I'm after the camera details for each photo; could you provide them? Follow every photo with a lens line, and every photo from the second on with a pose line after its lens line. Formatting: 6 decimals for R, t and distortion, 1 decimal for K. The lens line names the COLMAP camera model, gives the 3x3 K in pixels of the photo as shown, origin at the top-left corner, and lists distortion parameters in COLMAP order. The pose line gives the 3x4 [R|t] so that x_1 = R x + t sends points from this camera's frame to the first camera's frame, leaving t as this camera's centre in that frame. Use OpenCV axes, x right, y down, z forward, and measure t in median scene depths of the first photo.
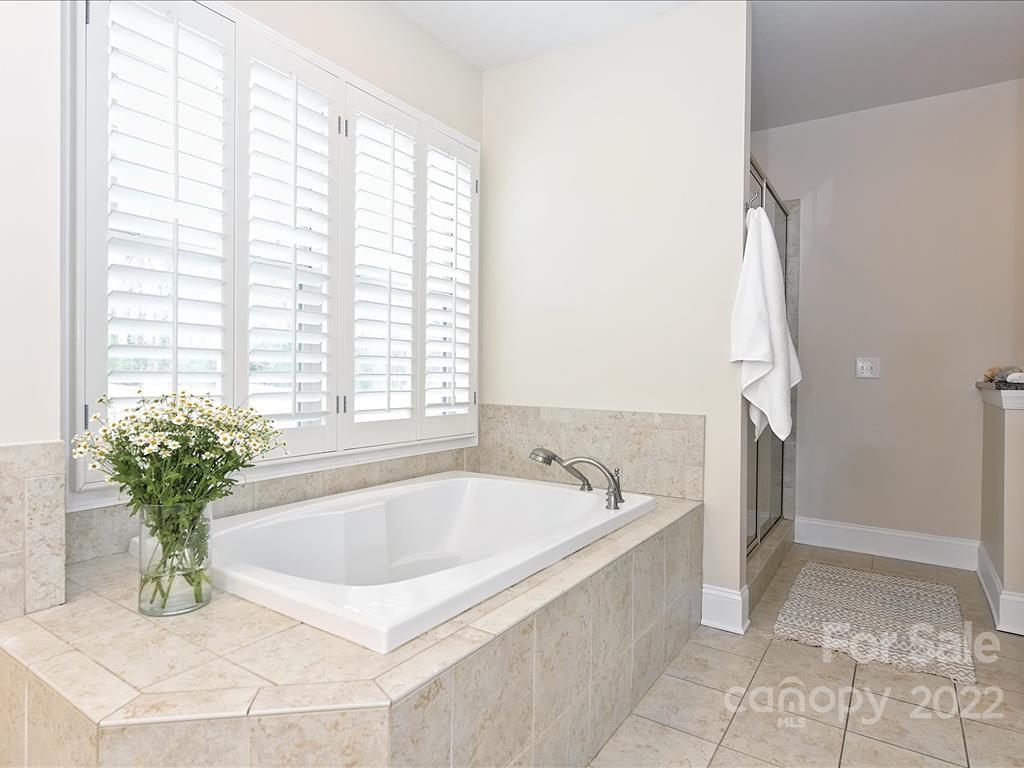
lens RADIAL K [[589.4, 0, 512.0], [0, 589.4, 384.0], [0, 0, 1]] dist [0.004687, 0.000816]
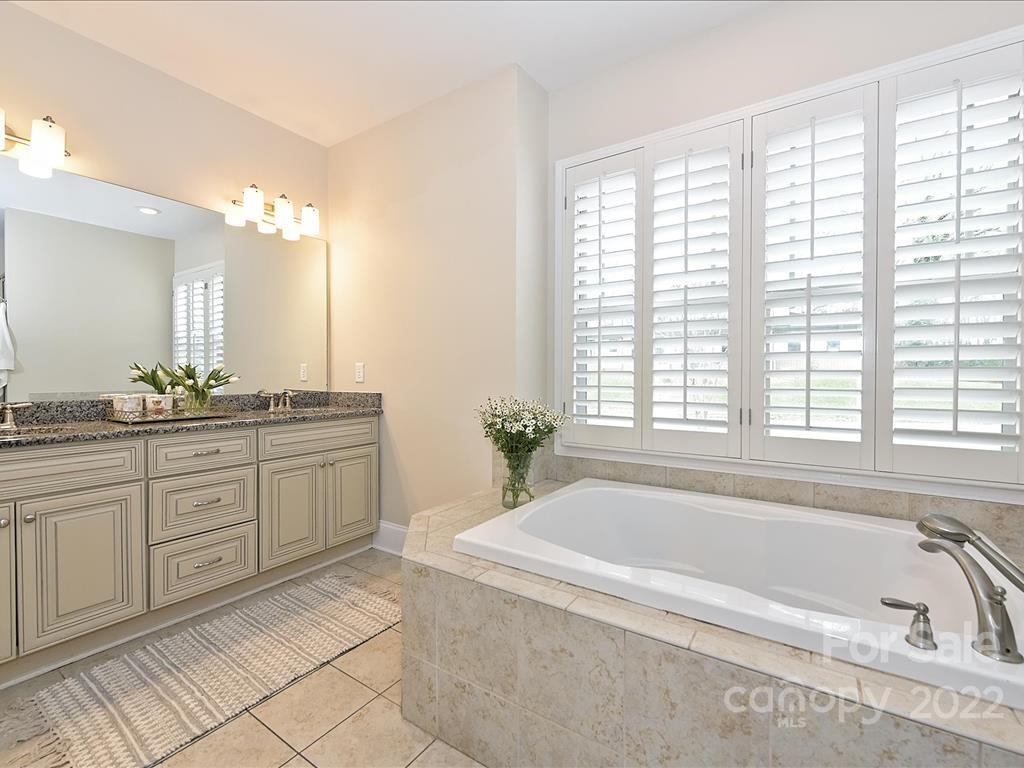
lens RADIAL K [[451.8, 0, 511.7], [0, 451.8, 380.6], [0, 0, 1]] dist [0.000445, 0.000090]
pose [[-0.003323, -0.000098, -0.999994, 0.819048], [-0.021752, 0.999763, -0.000026, -0.034141], [0.999758, 0.021751, -0.003324, 0.856854]]
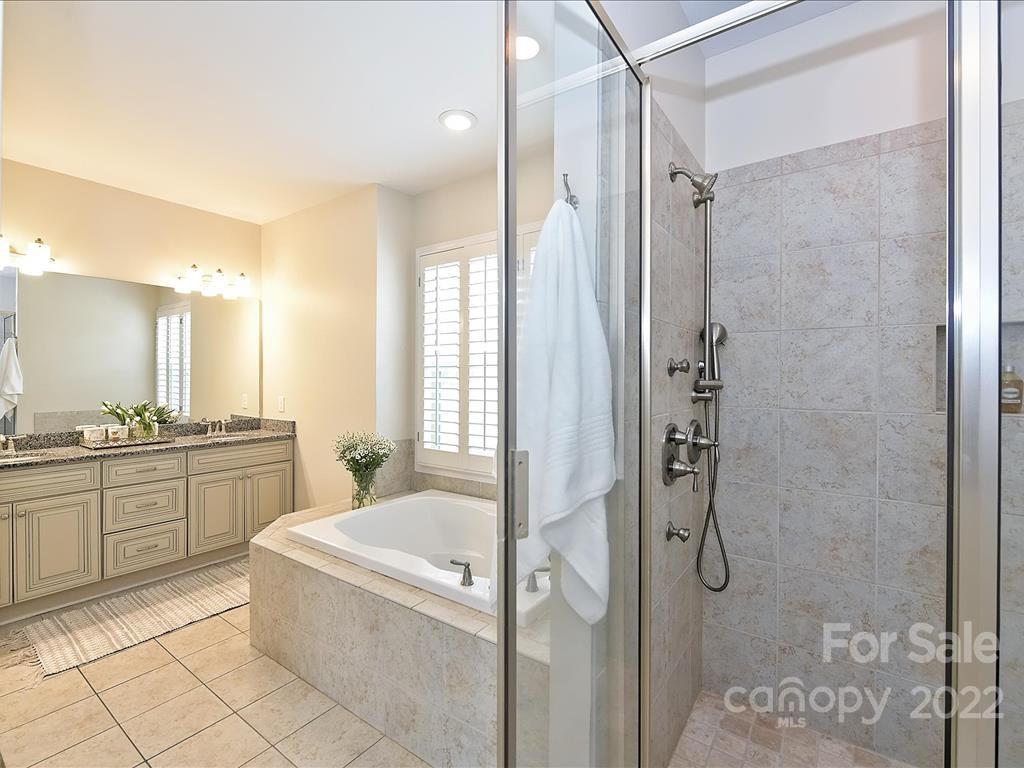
lens RADIAL K [[462.4, 0, 508.6], [0, 462.4, 380.7], [0, 0, 1]] dist [0.000431, -0.000051]
pose [[-0.036111, -0.006061, -0.999329, 1.358448], [-0.022170, 0.999740, -0.005263, -0.195511], [0.999102, 0.021965, -0.036236, 1.521031]]
